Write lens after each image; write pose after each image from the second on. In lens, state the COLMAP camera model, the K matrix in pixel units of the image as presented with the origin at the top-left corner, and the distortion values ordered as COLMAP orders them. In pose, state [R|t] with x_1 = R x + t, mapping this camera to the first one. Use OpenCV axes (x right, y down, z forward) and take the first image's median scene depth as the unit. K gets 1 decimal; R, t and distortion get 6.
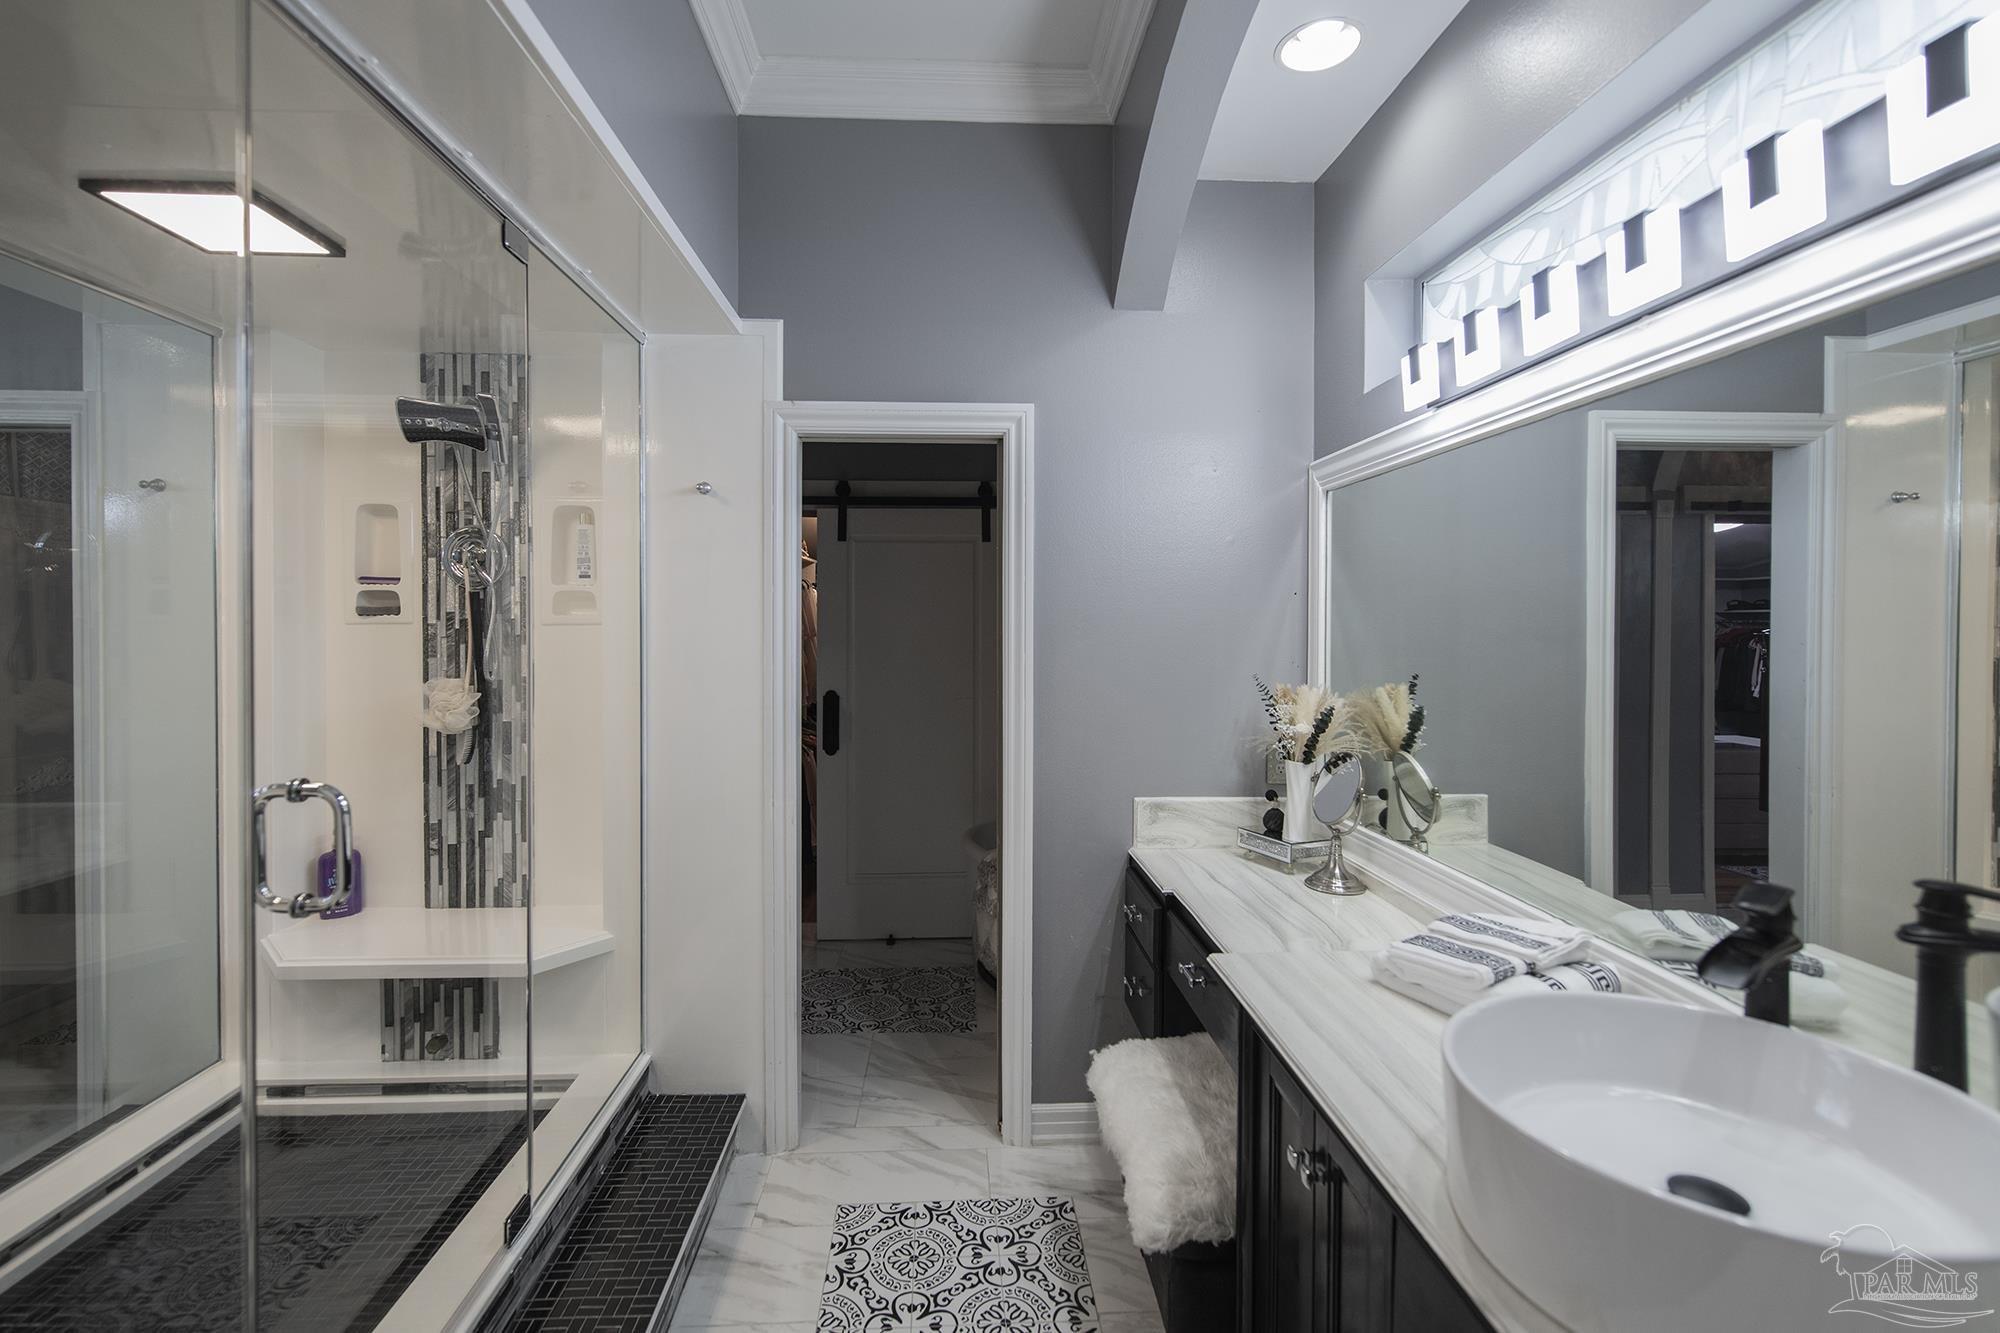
lens RADIAL K [[868.1, 0, 990.5], [0, 868.1, 634.9], [0, 0, 1]] dist [0.014533, -0.008618]
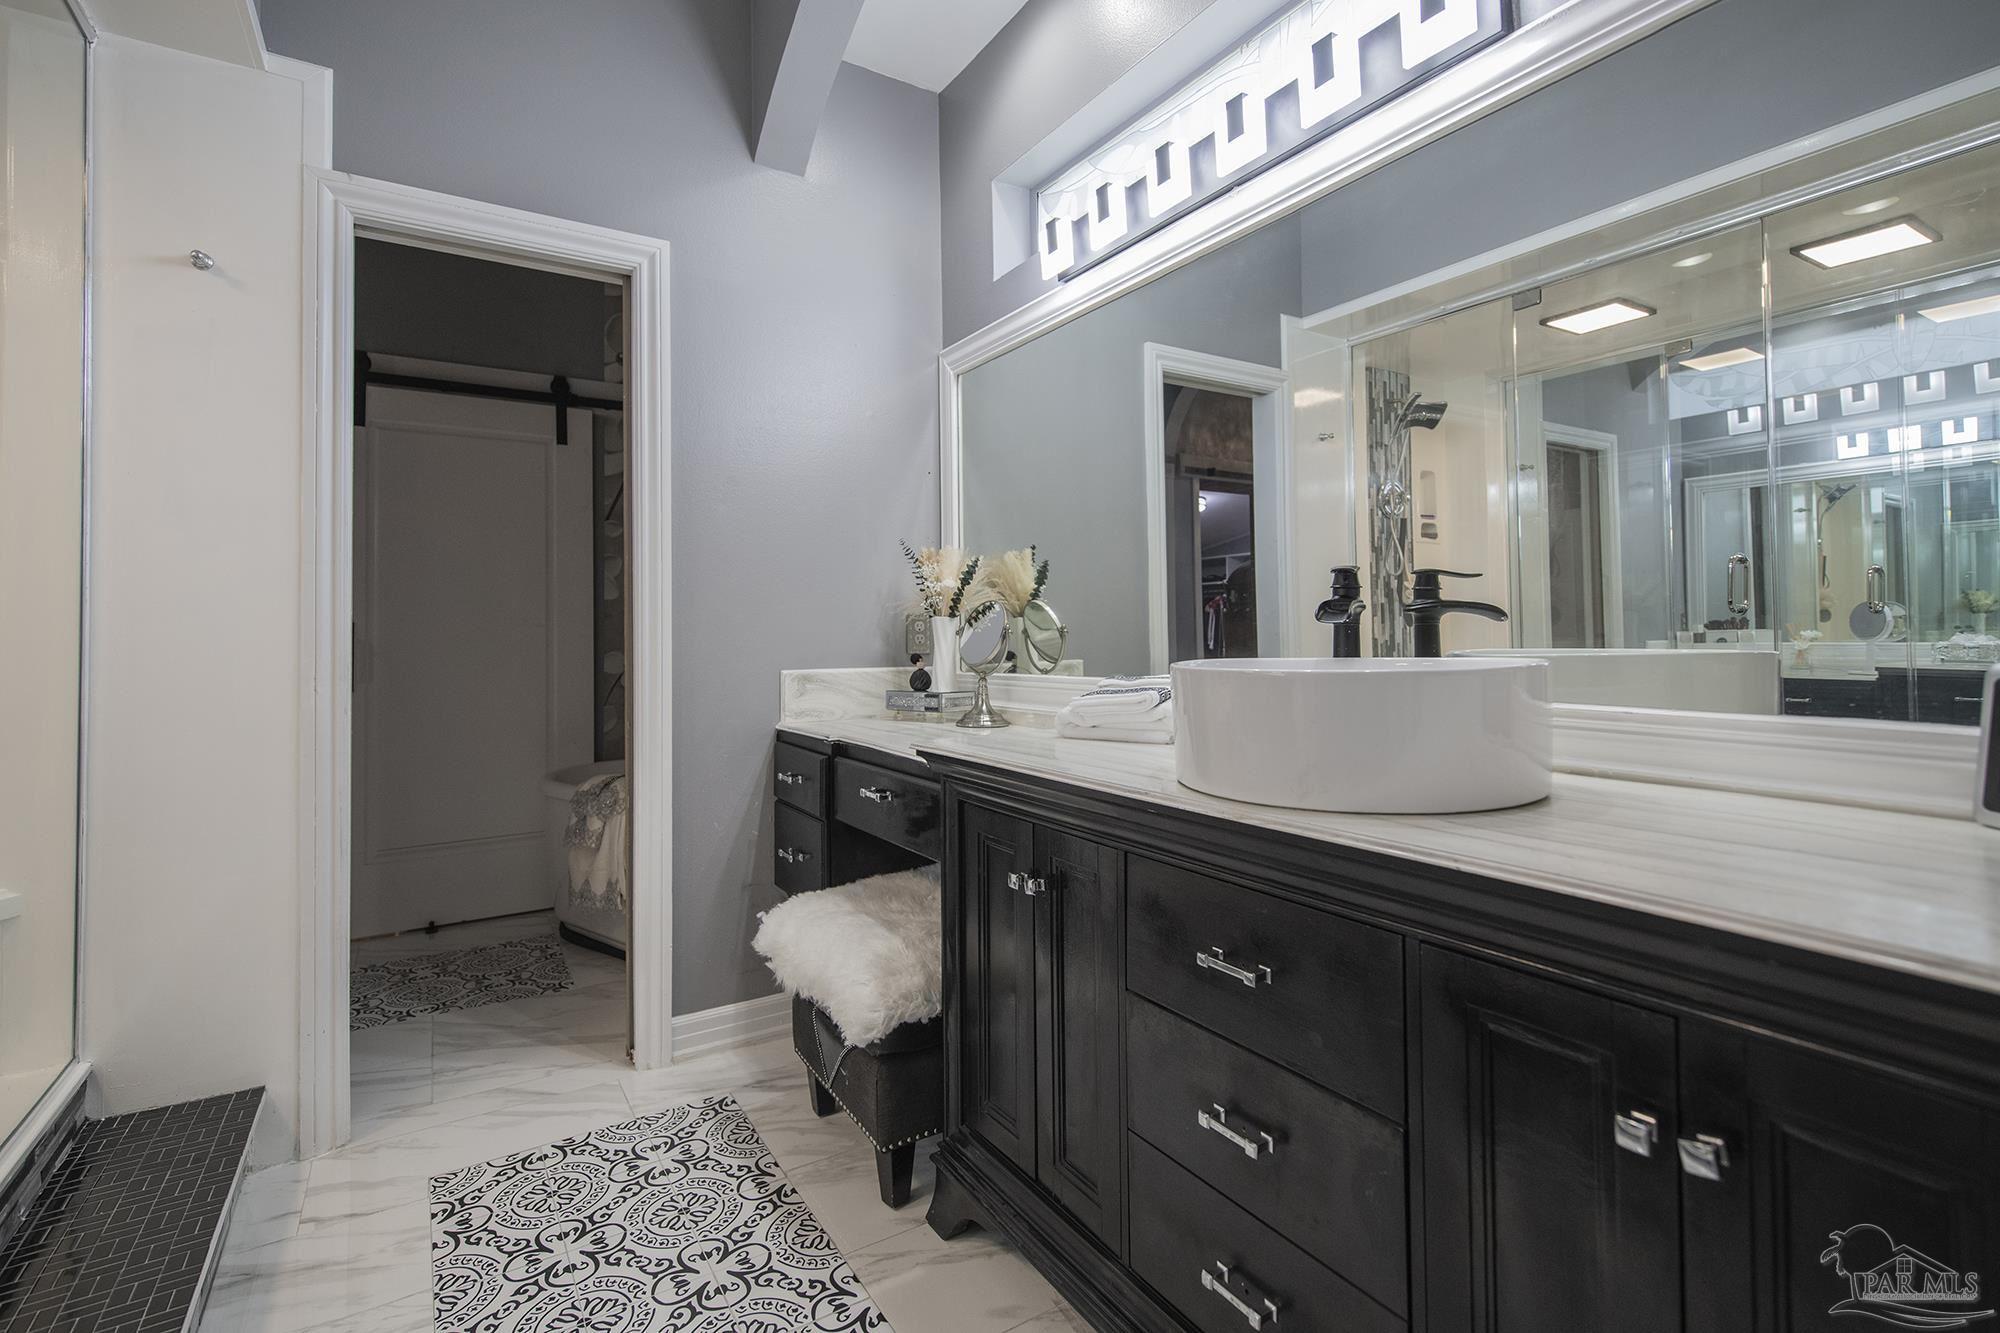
lens RADIAL K [[908.8, 0, 999.9], [0, 908.8, 609.6], [0, 0, 1]] dist [0.005371, -0.000017]
pose [[0.870088, 0.000074, 0.492896, -0.130649], [0.020184, 0.999156, -0.035779, 0.177852], [-0.492482, 0.041080, 0.869352, 0.009860]]
